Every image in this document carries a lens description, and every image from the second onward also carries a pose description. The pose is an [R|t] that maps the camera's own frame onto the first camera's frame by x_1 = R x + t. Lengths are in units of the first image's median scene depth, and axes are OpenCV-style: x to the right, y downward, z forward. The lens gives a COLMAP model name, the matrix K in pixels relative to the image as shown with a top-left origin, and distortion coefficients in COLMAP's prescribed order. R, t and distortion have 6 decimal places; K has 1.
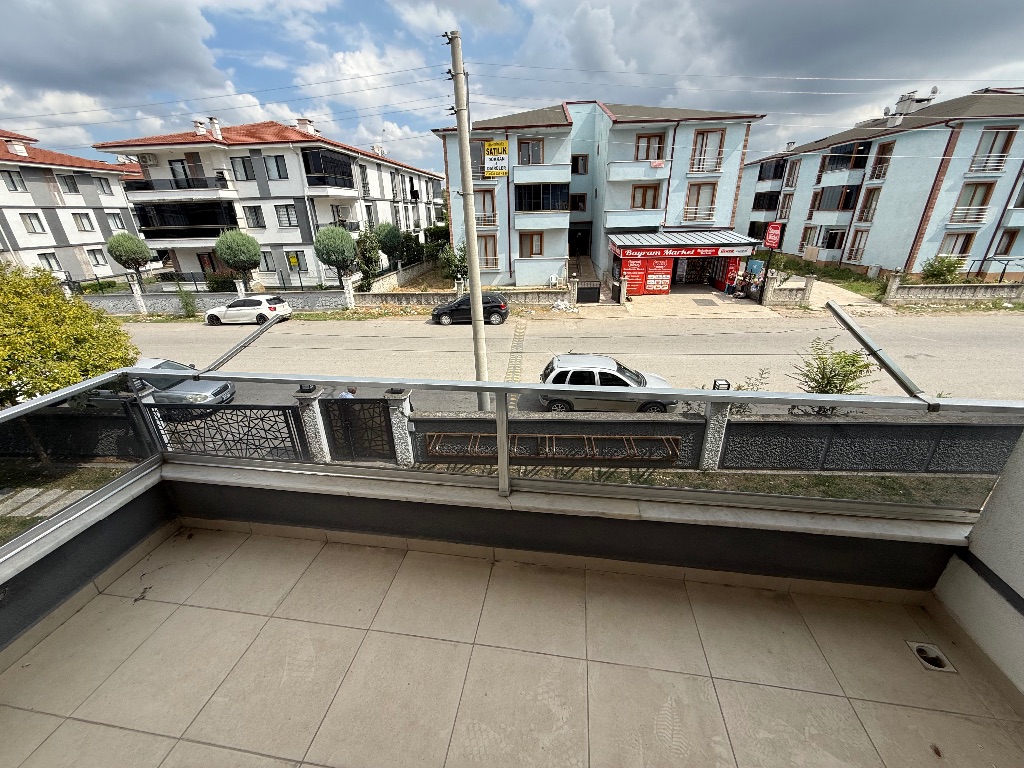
lens RADIAL K [[406.1, 0, 505.2], [0, 406.1, 390.1], [0, 0, 1]] dist [0.003215, 0.001315]
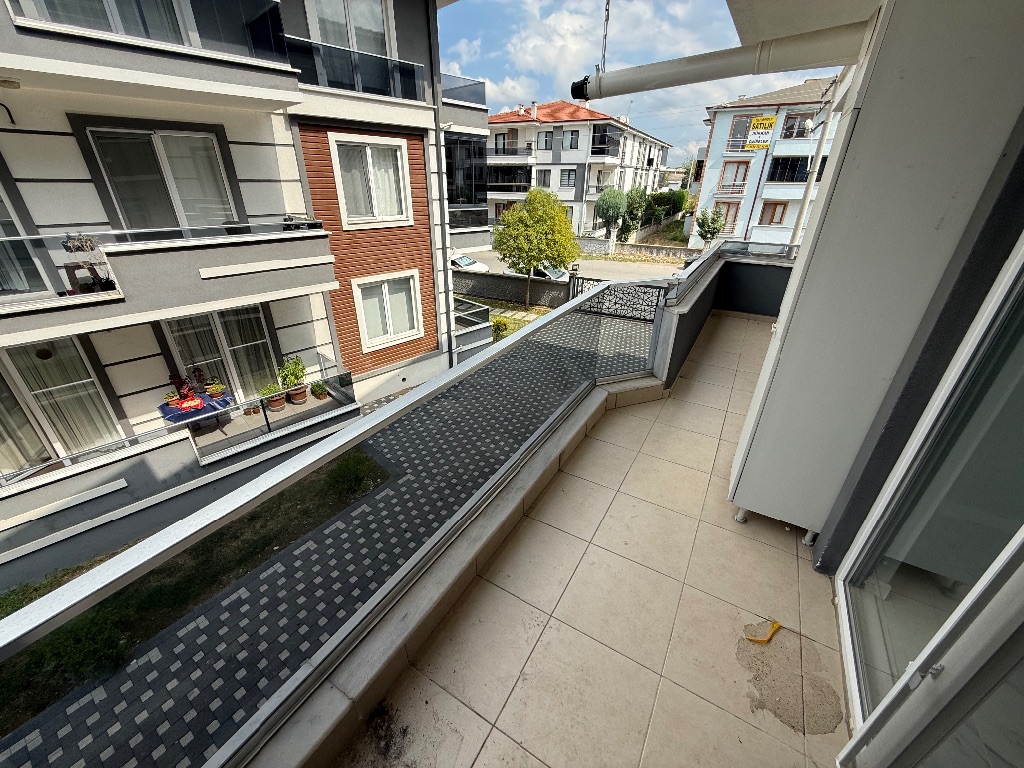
lens RADIAL K [[406.1, 0, 512.0], [0, 406.1, 384.3], [0, 0, 1]] dist [0.003215, 0.001315]
pose [[0.923881, 0.204288, -0.323590, -0.149183], [-0.185373, 0.978667, 0.088590, 0.133289], [0.334785, -0.021861, 0.942041, -0.296137]]
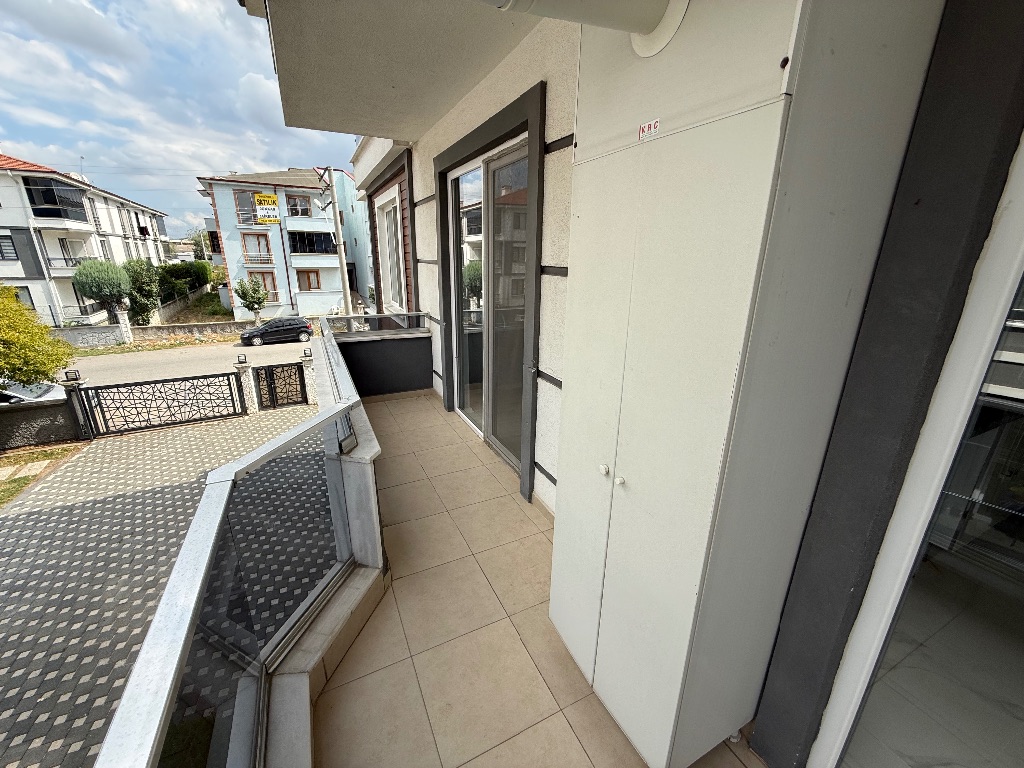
lens RADIAL K [[406.1, 0, 503.1], [0, 406.1, 381.1], [0, 0, 1]] dist [0.003215, 0.001315]
pose [[0.827585, -0.134187, 0.545066, -0.163641], [0.197248, 0.978603, -0.058567, 0.110892], [-0.525544, 0.155983, 0.836345, -0.243633]]
